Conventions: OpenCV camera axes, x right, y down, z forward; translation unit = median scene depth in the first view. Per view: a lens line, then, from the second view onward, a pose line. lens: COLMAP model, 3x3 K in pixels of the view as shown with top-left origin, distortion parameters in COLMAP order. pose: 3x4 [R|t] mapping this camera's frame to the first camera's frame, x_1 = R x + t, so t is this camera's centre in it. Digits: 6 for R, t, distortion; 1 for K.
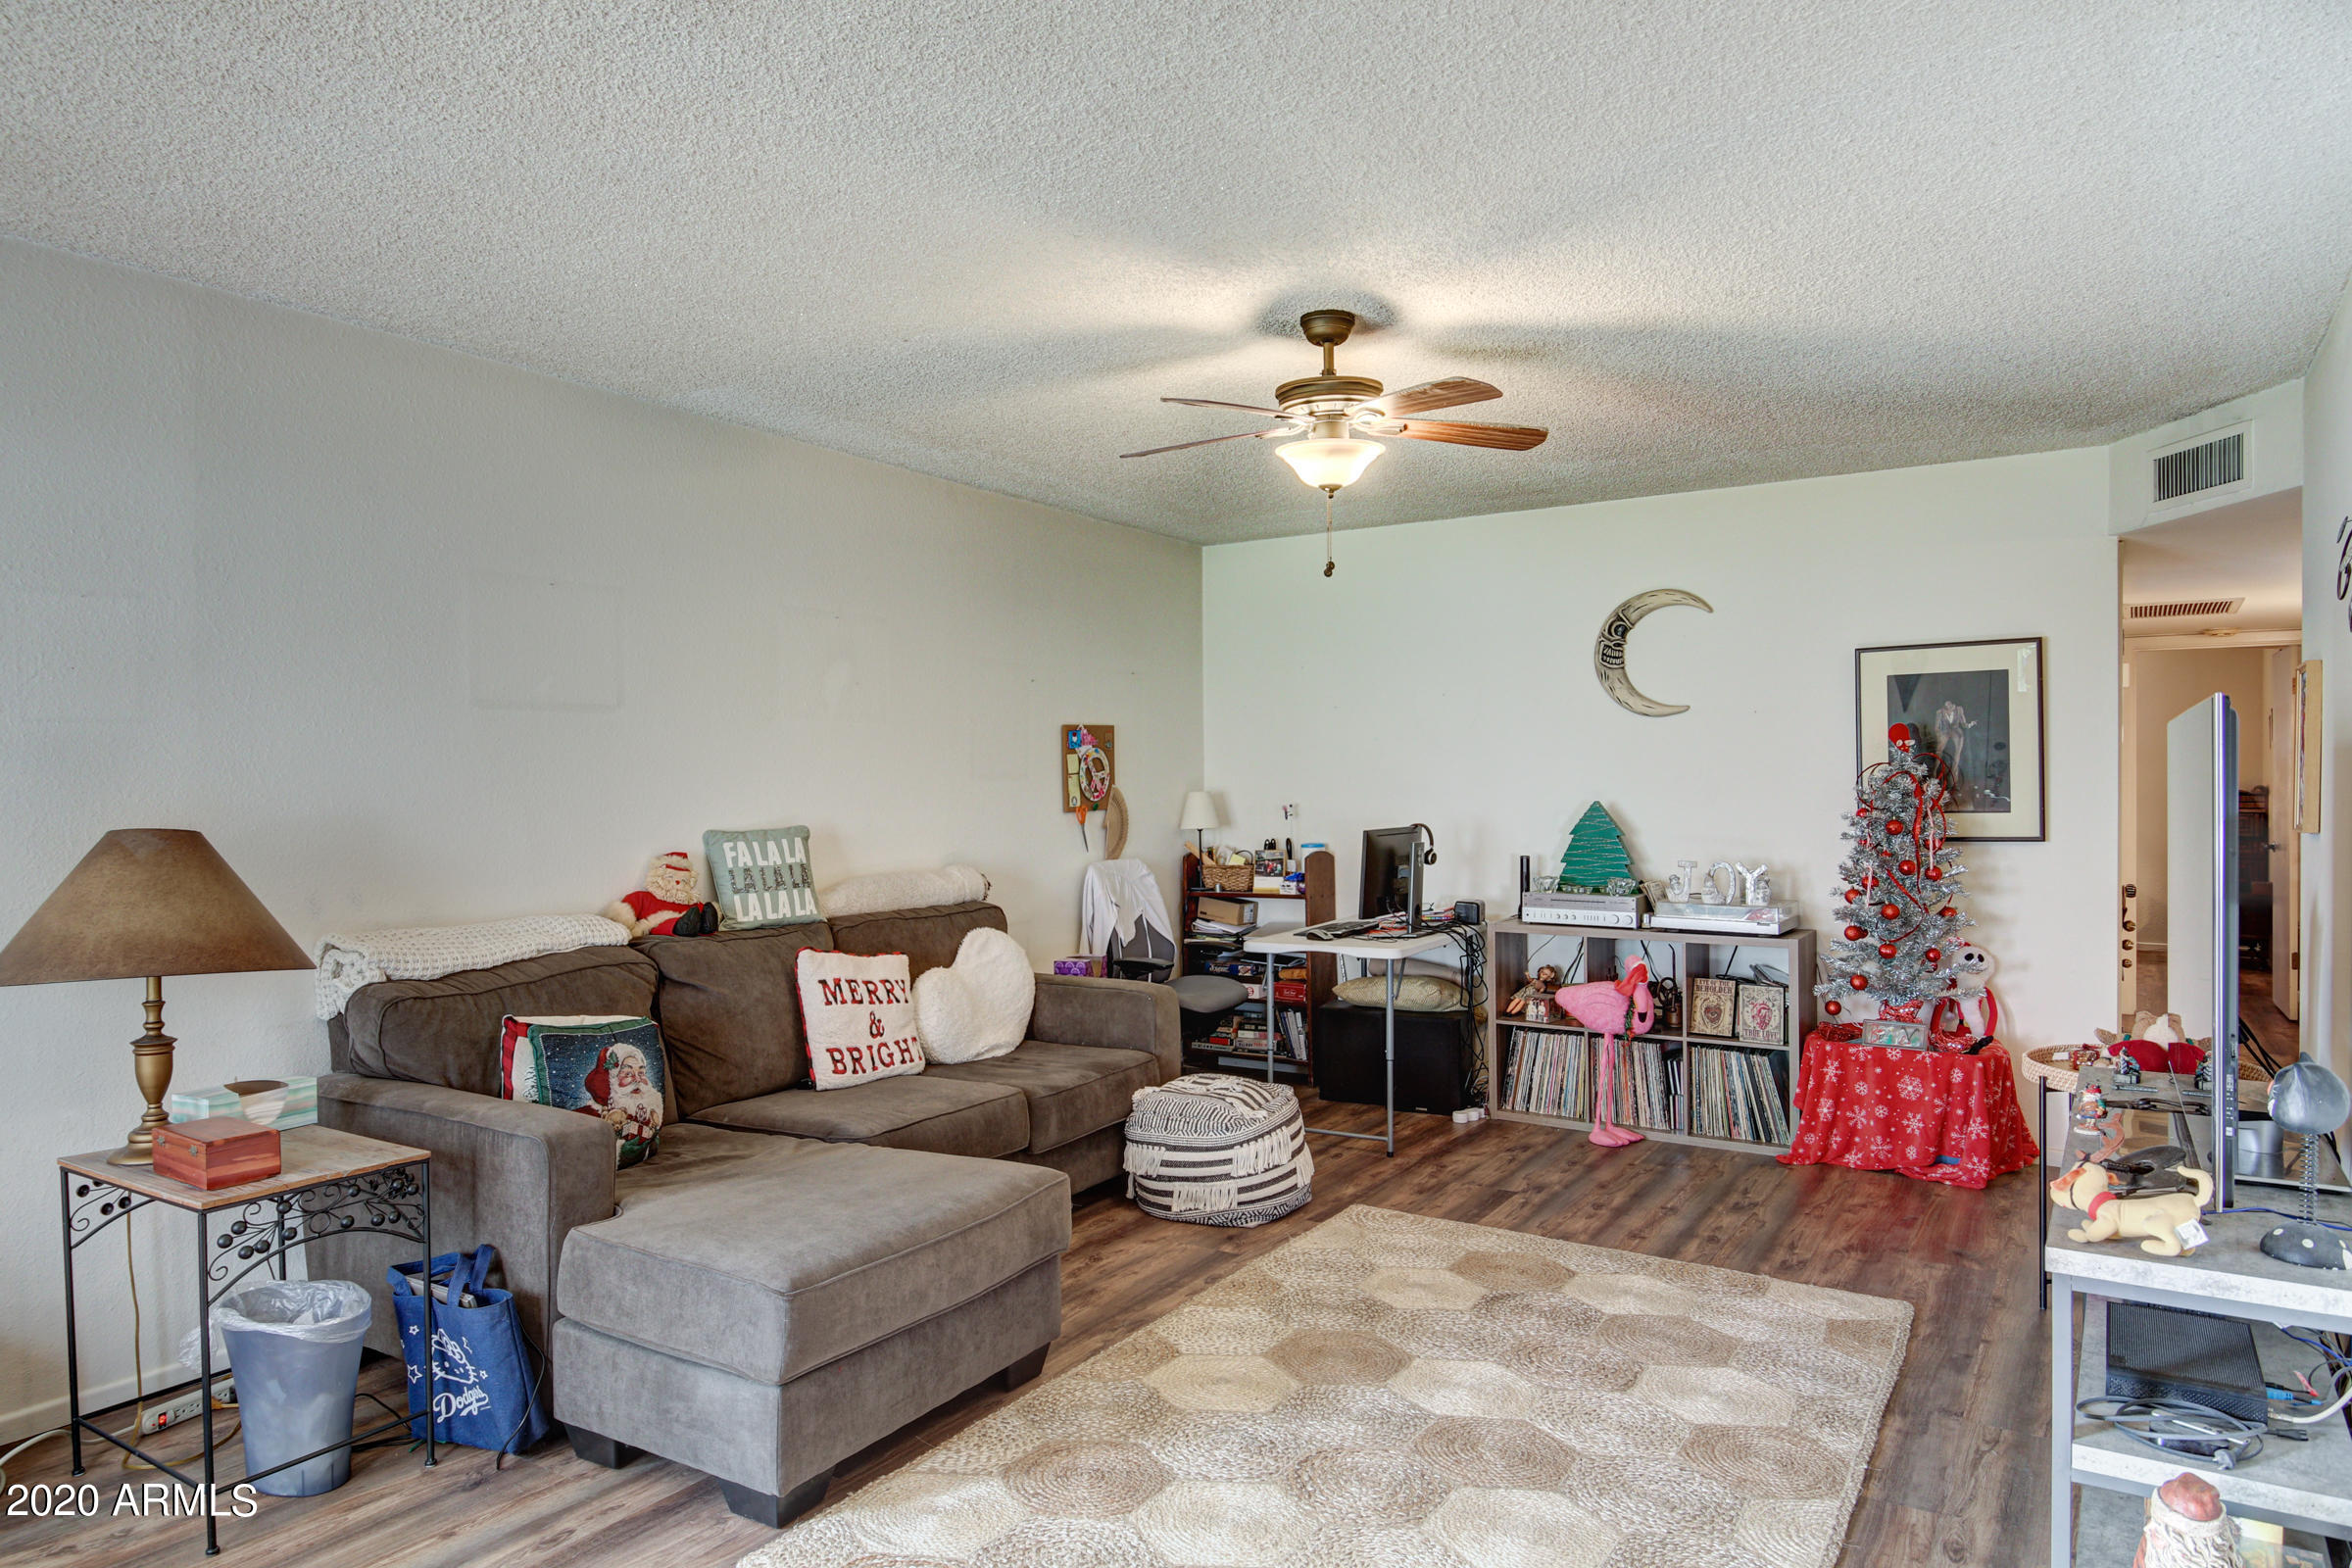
lens RADIAL K [[1416.6, 0, 1170.8], [0, 1416.6, 789.6], [0, 0, 1]] dist [-0.002724, -0.003102]
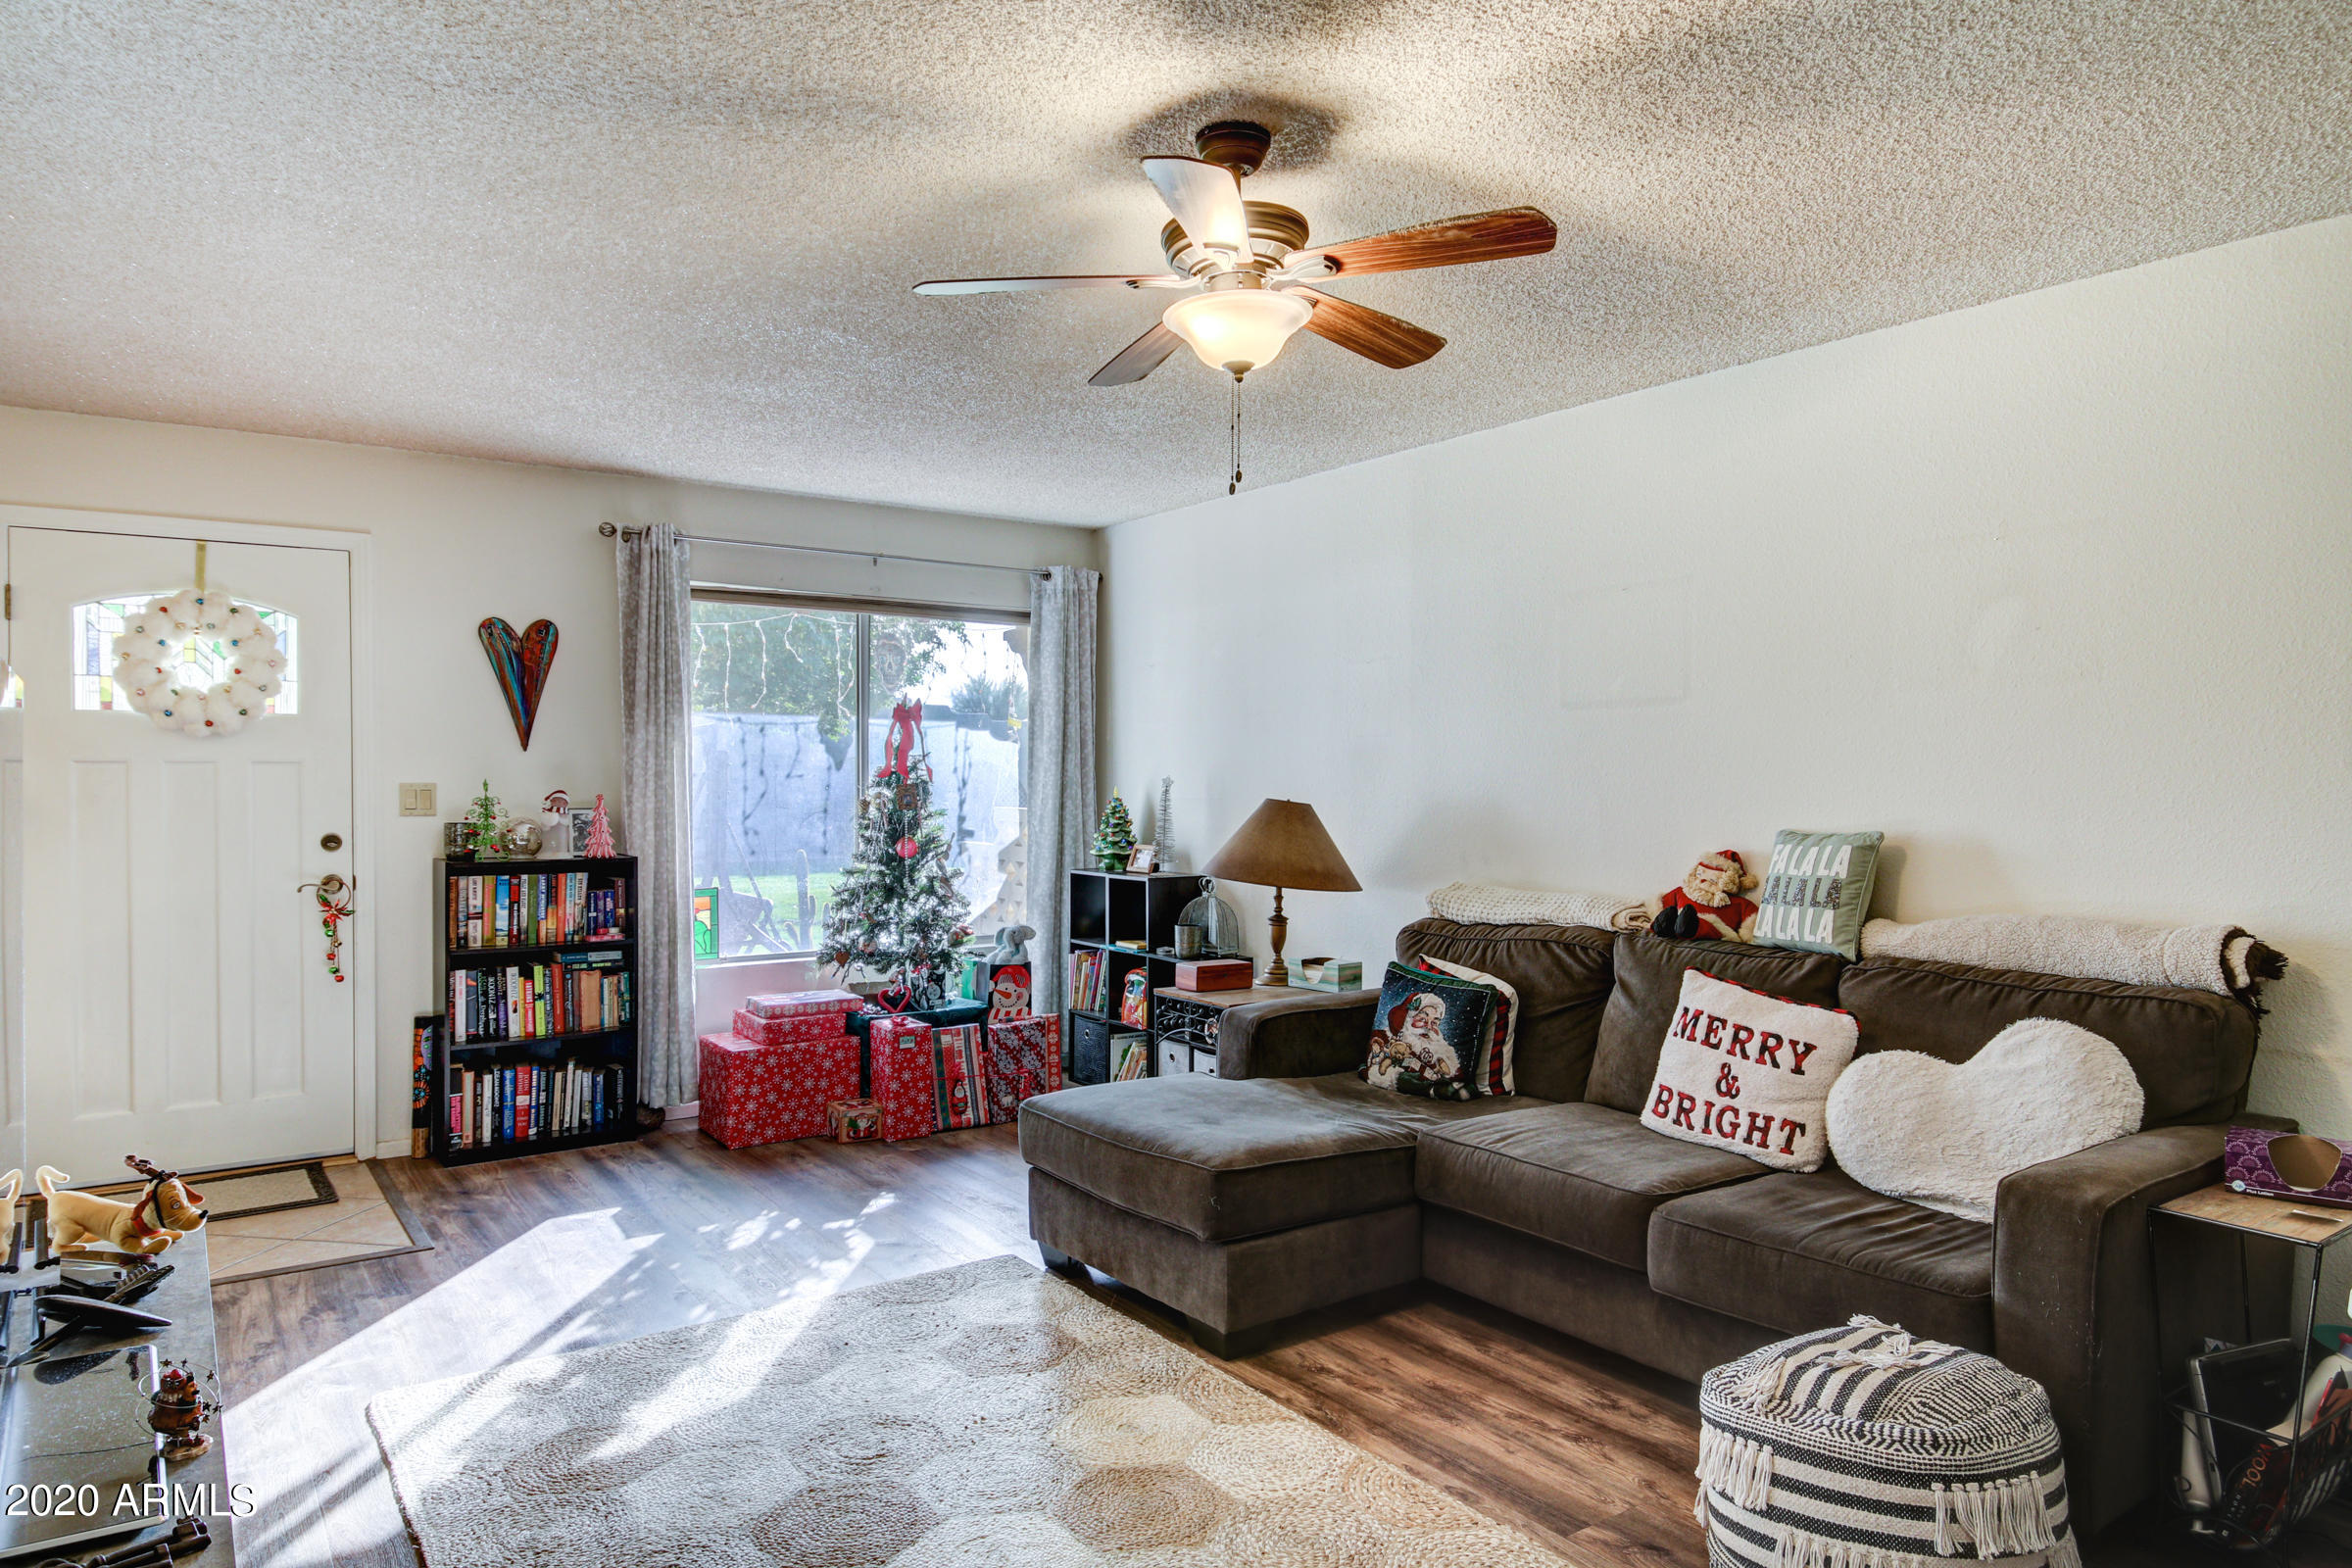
lens RADIAL K [[1416.6, 0, 1163.5], [0, 1416.6, 792.4], [0, 0, 1]] dist [-0.002724, -0.003102]
pose [[-0.369592, 0.013034, -0.929103, 0.654480], [-0.008535, 0.999812, 0.017421, -0.006927], [0.929155, 0.014368, -0.369411, 1.012885]]
